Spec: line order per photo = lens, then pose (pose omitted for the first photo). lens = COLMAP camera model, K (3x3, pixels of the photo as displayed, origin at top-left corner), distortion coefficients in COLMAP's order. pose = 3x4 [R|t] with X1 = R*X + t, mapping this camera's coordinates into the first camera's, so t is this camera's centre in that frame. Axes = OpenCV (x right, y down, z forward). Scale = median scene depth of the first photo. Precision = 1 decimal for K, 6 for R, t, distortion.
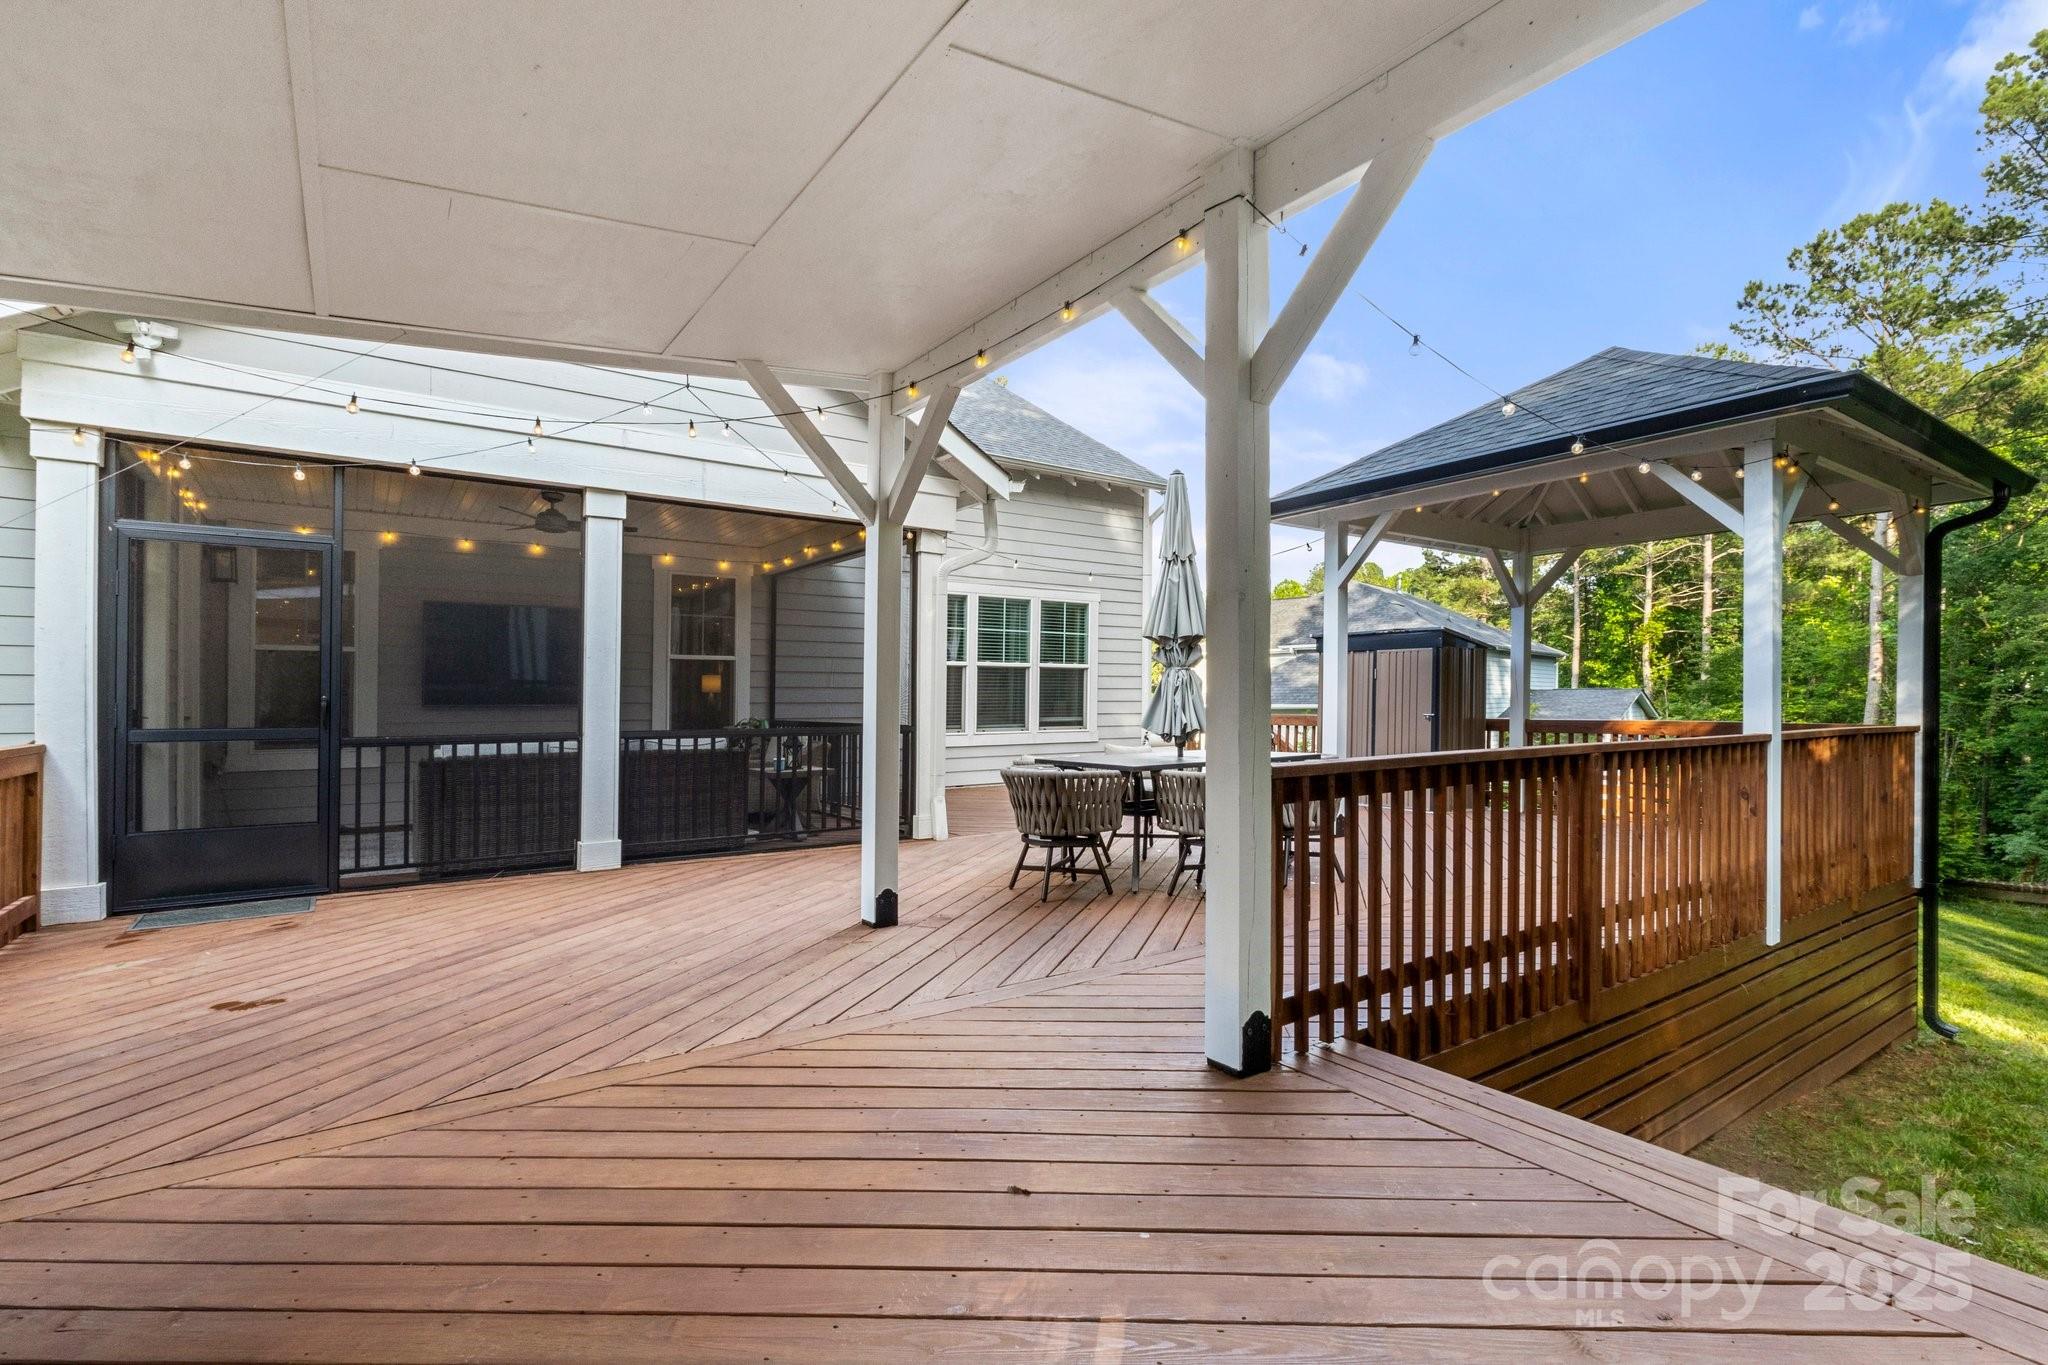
lens RADIAL K [[962.1, 0, 1028.1], [0, 962.1, 700.8], [0, 0, 1]] dist [0.005374, 0.001471]
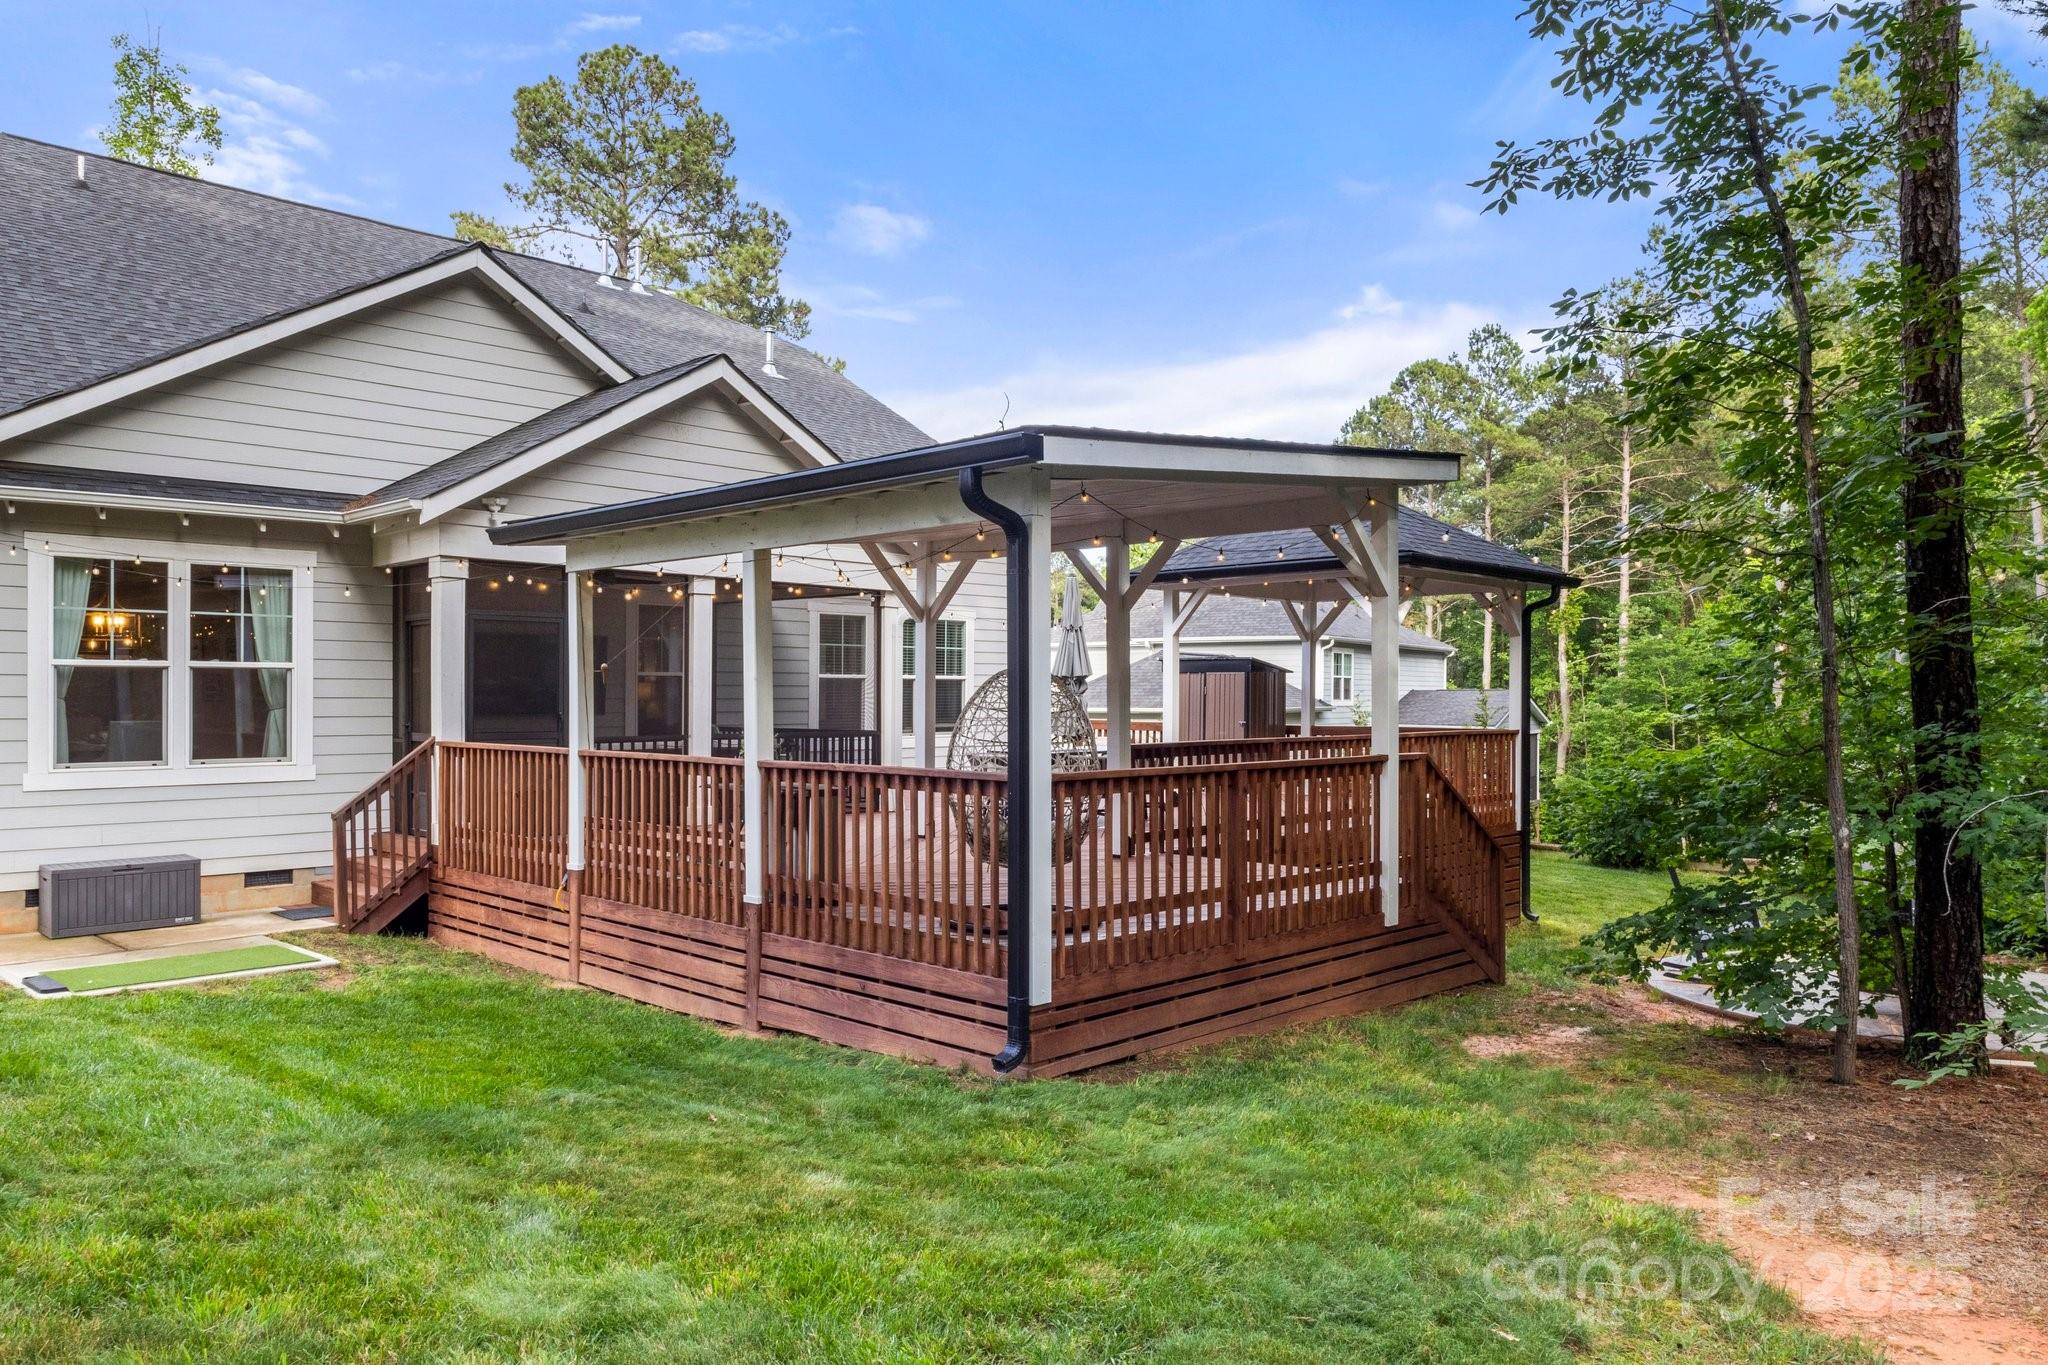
lens RADIAL K [[1430.6, 0, 1021.5], [0, 1430.6, 683.4], [0, 0, 1]] dist [0.003224, 0.000222]
pose [[0.983973, 0.004568, 0.178257, -0.246091], [-0.002925, 0.999951, -0.009482, -0.020556], [-0.178292, 0.008809, 0.983938, -0.931487]]
